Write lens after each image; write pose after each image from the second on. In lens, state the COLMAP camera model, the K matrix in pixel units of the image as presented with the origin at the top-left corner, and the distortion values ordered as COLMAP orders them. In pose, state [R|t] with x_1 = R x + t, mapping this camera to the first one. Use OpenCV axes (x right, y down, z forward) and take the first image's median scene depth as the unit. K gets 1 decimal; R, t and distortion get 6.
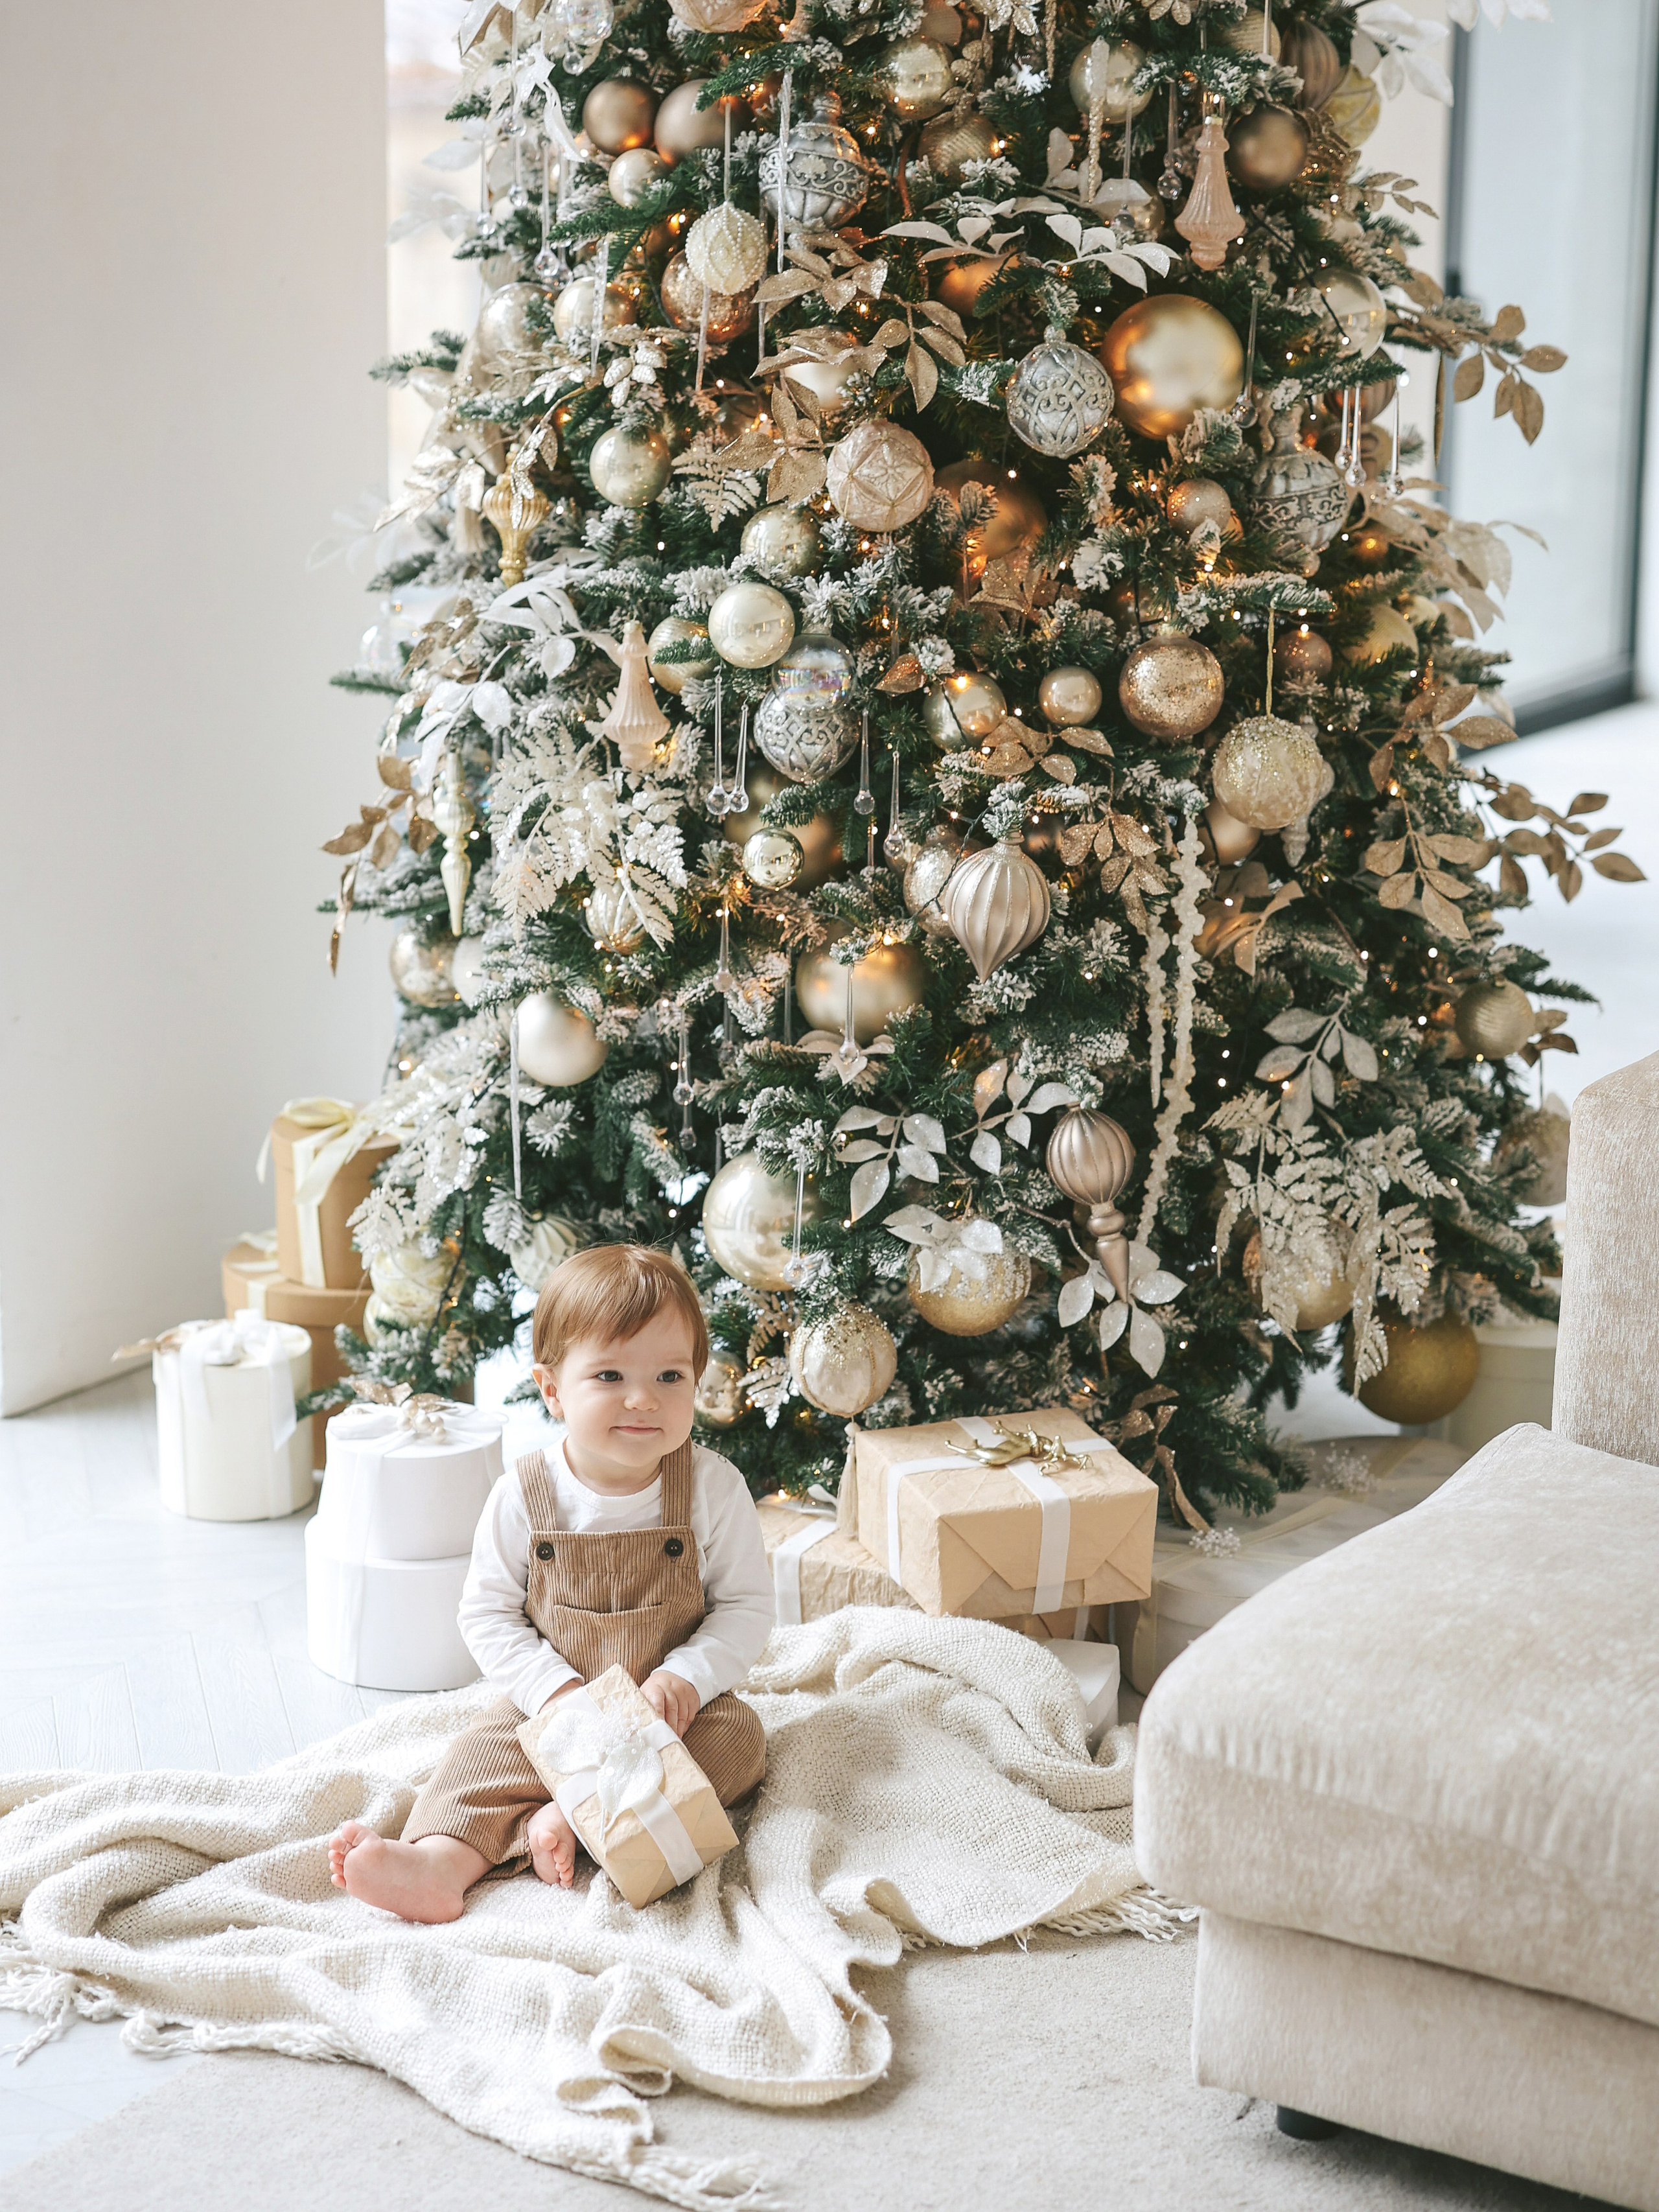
lens RADIAL K [[4041.6, 0, 745.8], [0, 4041.6, 1074.3], [0, 0, 1]] dist [-0.094237, 0.000000]
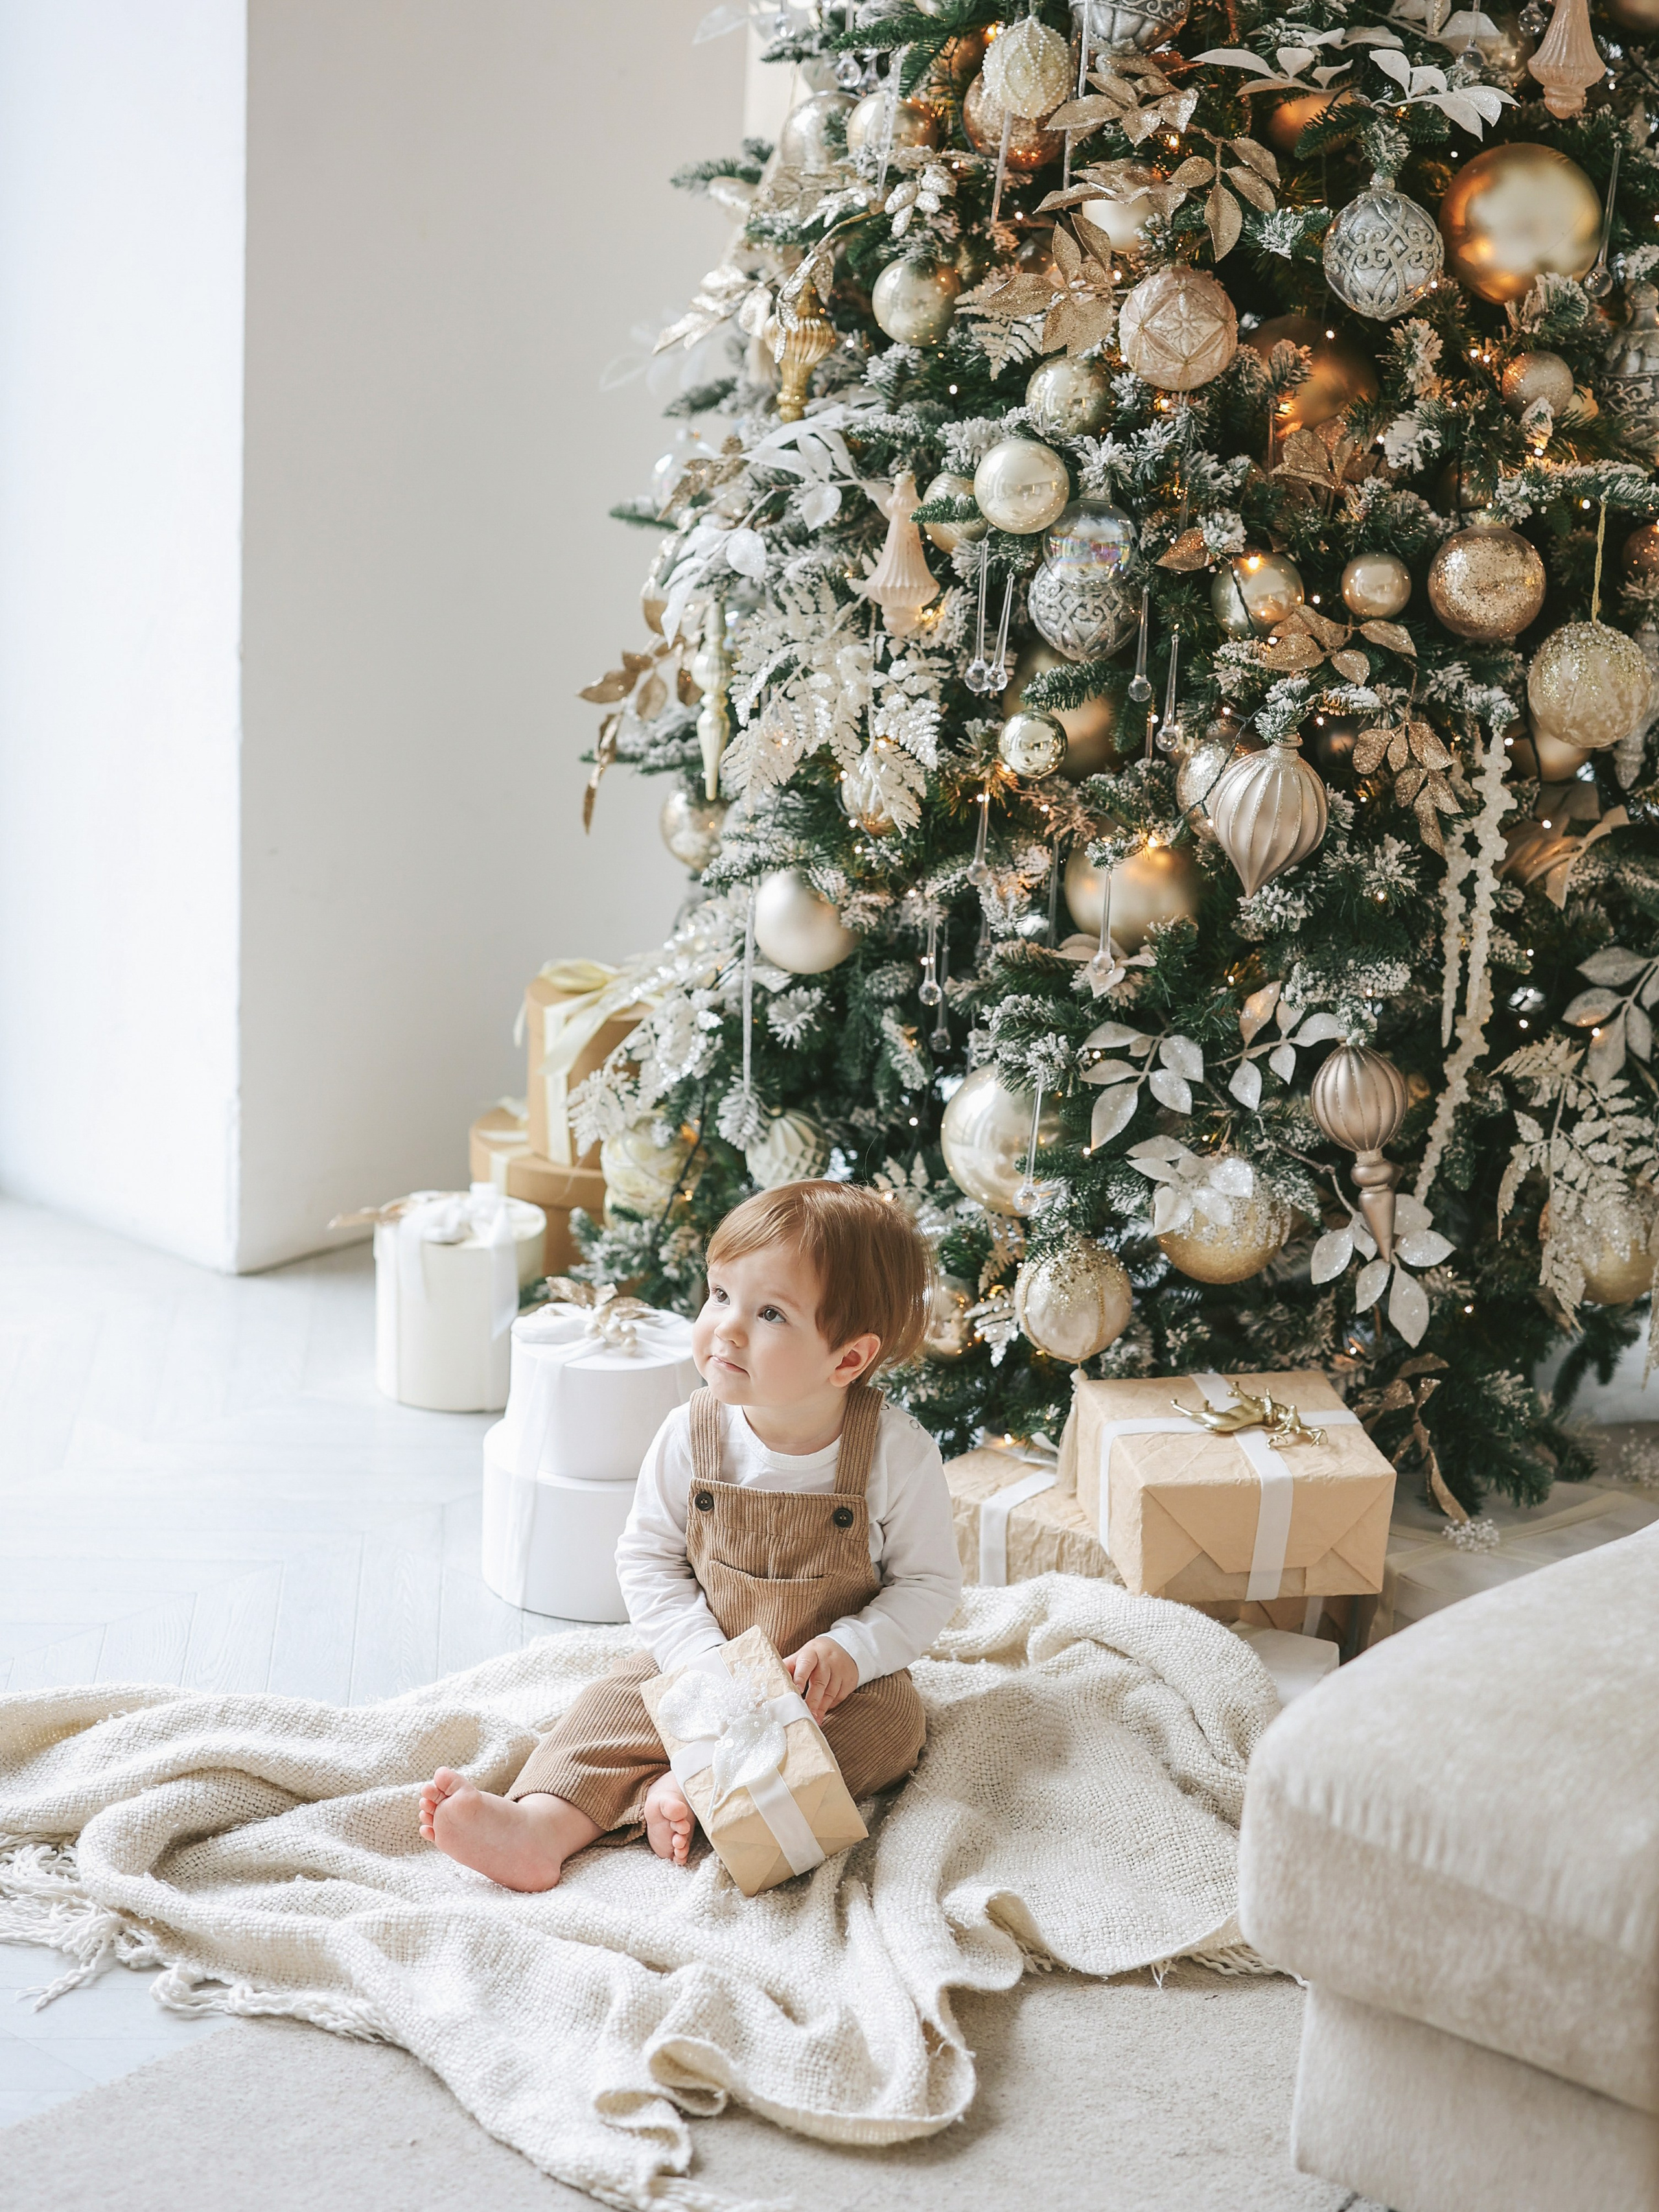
lens RADIAL K [[4232.2, 0, 867.8], [0, 4232.2, 974.9], [0, 0, 1]] dist [-0.088271, 0.000000]
pose [[0.991293, 0.071635, -0.110485, 0.078675], [-0.069398, 0.997301, 0.023960, -0.021939], [0.111903, -0.016084, 0.993589, 0.051618]]
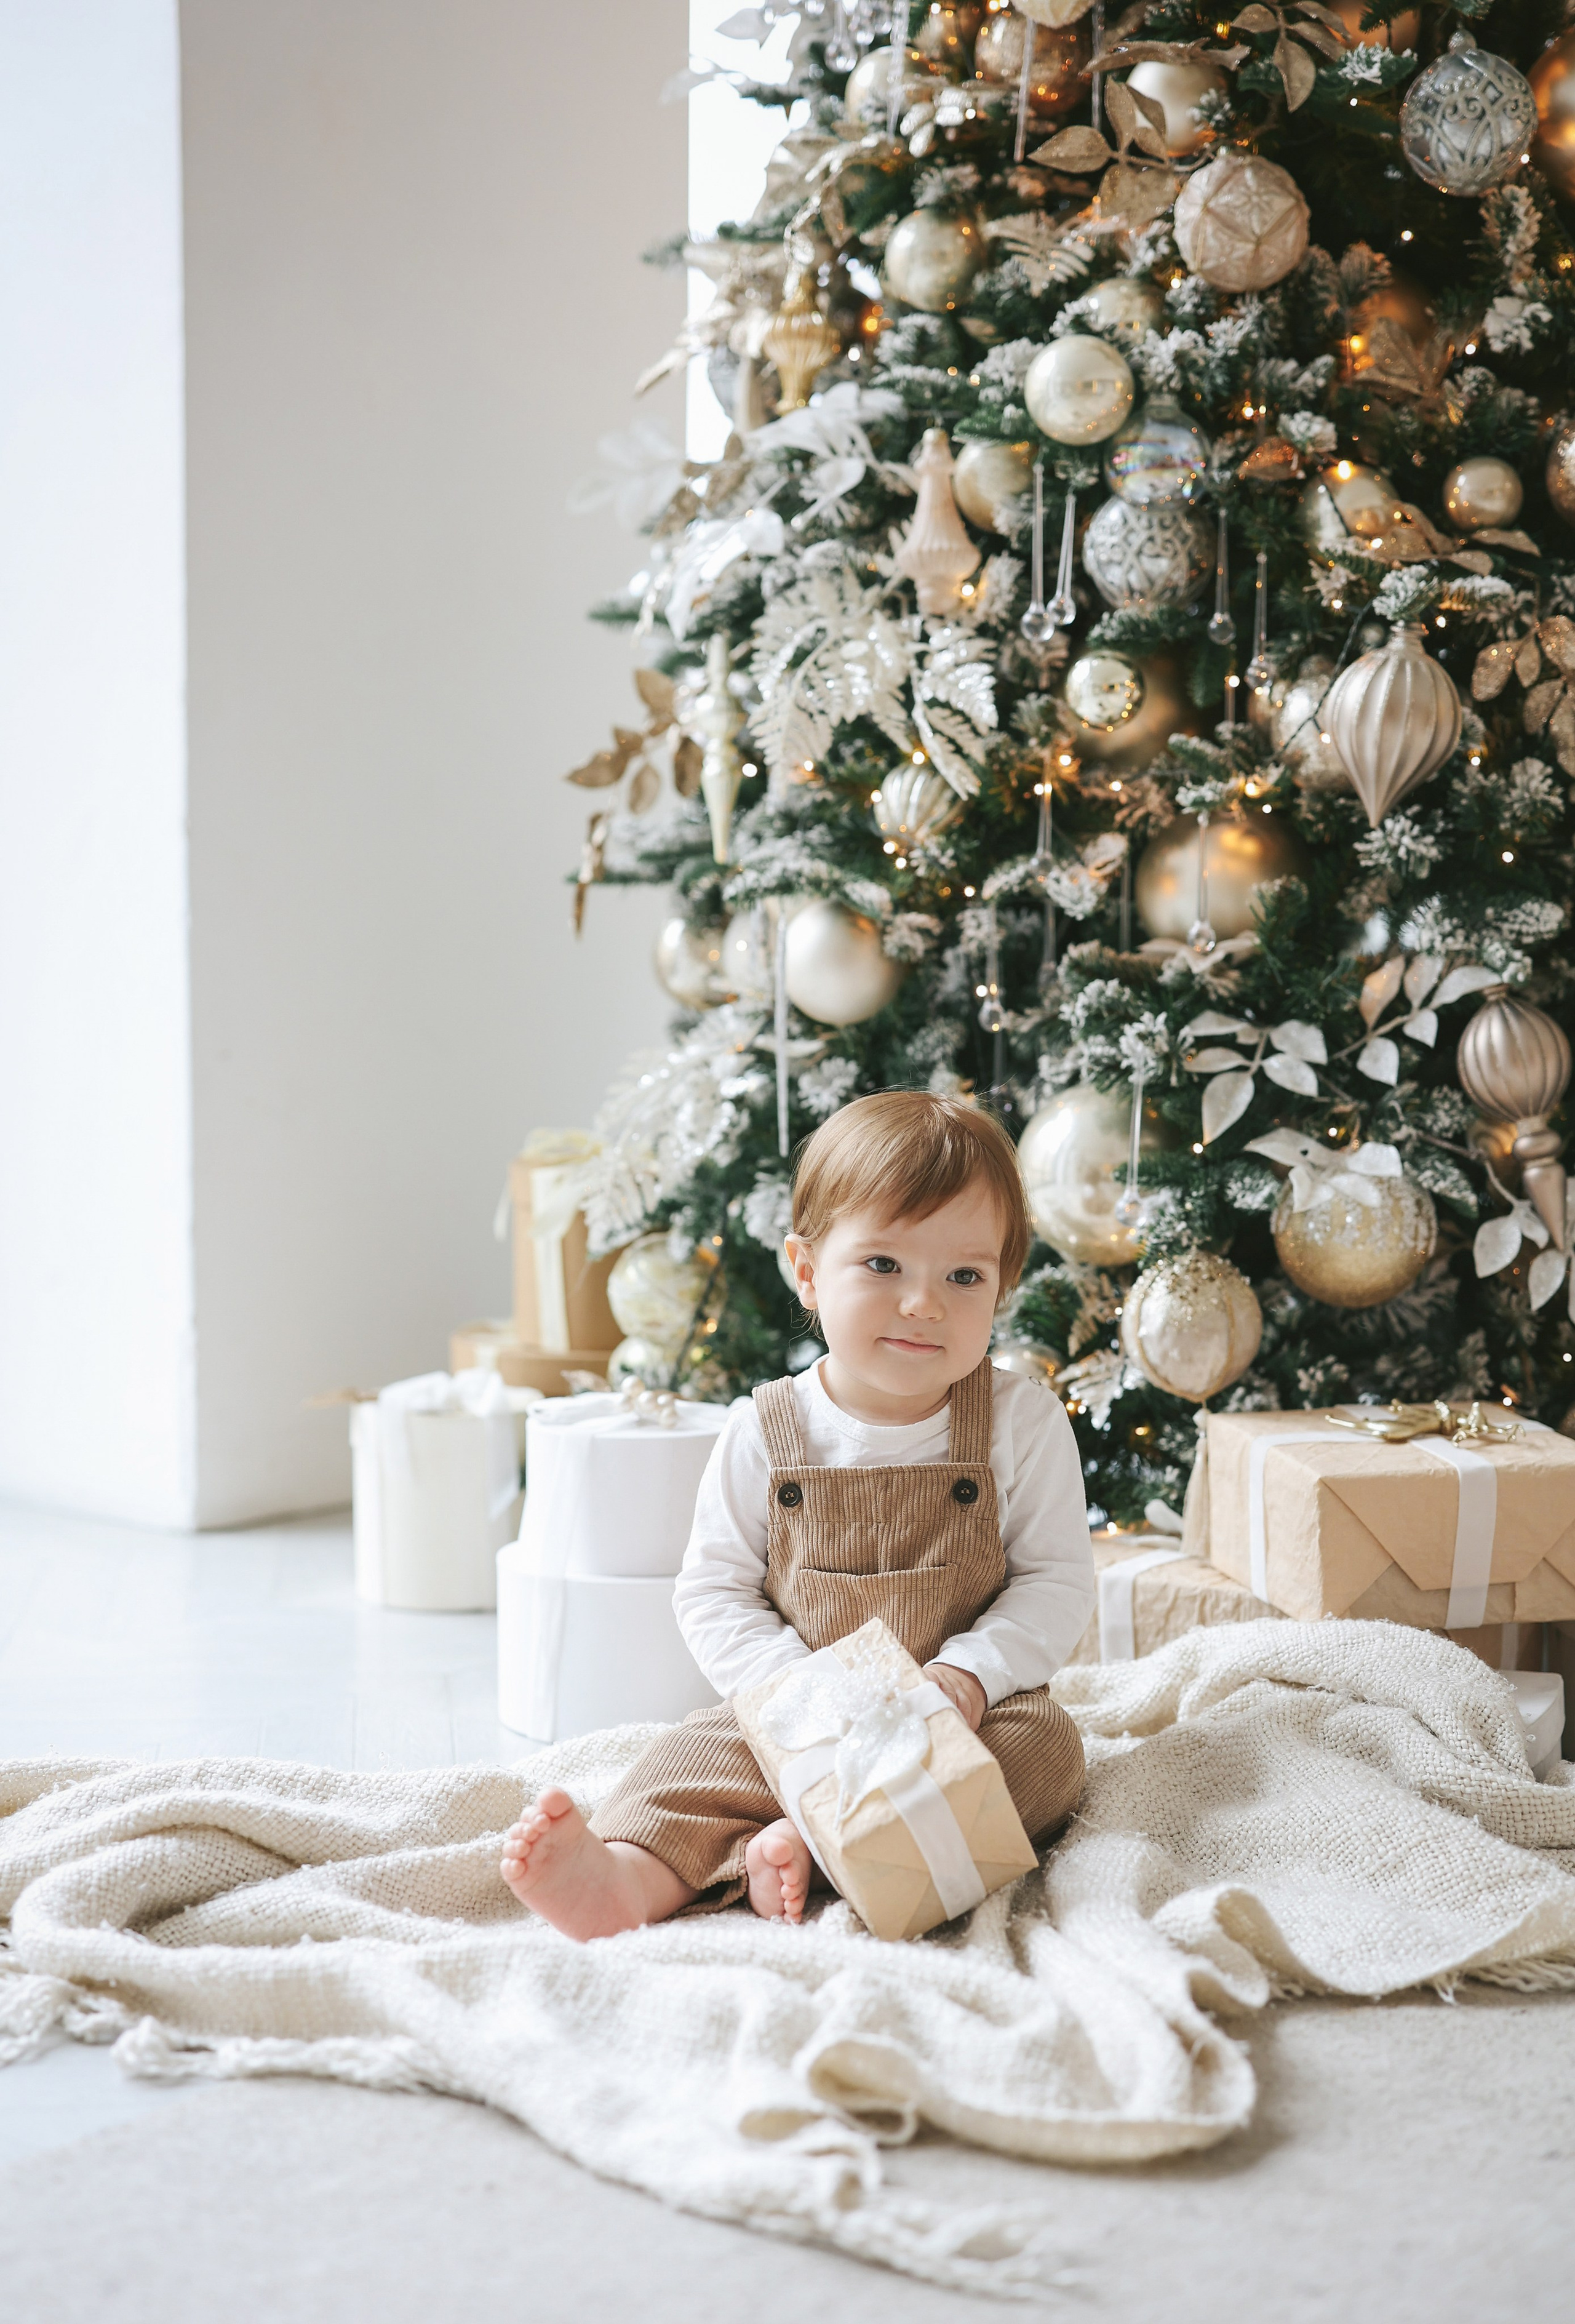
lens RADIAL K [[3596.7, 0, 800.0], [0, 3596.7, 1176.1], [0, 0, 1]] dist [-0.057777, 0.000000]
pose [[0.995941, 0.007643, -0.089689, 0.010935], [-0.020662, 0.989194, -0.145147, 0.144293], [0.087610, 0.146411, 0.985337, 0.315847]]
